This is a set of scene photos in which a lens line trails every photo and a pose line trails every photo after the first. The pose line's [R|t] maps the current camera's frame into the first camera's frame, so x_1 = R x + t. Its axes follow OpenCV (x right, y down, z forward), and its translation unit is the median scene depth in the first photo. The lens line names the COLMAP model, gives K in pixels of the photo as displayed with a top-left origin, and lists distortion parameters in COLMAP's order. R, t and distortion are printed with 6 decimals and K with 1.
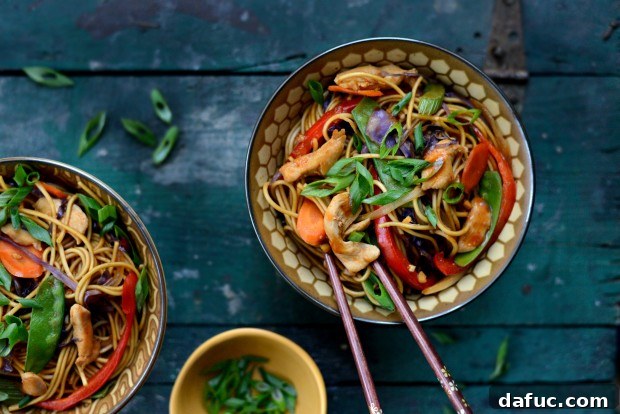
lens RADIAL K [[993.5, 0, 310.0], [0, 993.5, 207.0], [0, 0, 1]] dist [-0.158800, 0.073127]
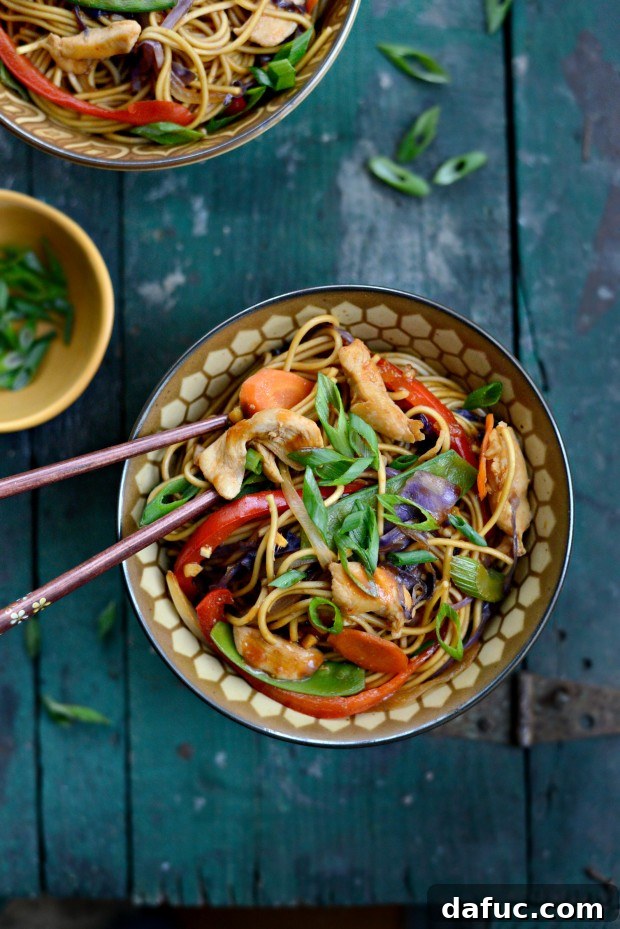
lens RADIAL K [[1488.6, 0, 310.0], [0, 1488.6, 464.5], [0, 0, 1]] dist [-0.158800, 0.073127]
pose [[0.021227, 0.998850, -0.042980, 0.088213], [-0.998993, 0.022890, 0.038597, -0.041455], [0.039536, 0.042118, 0.998330, 0.056227]]
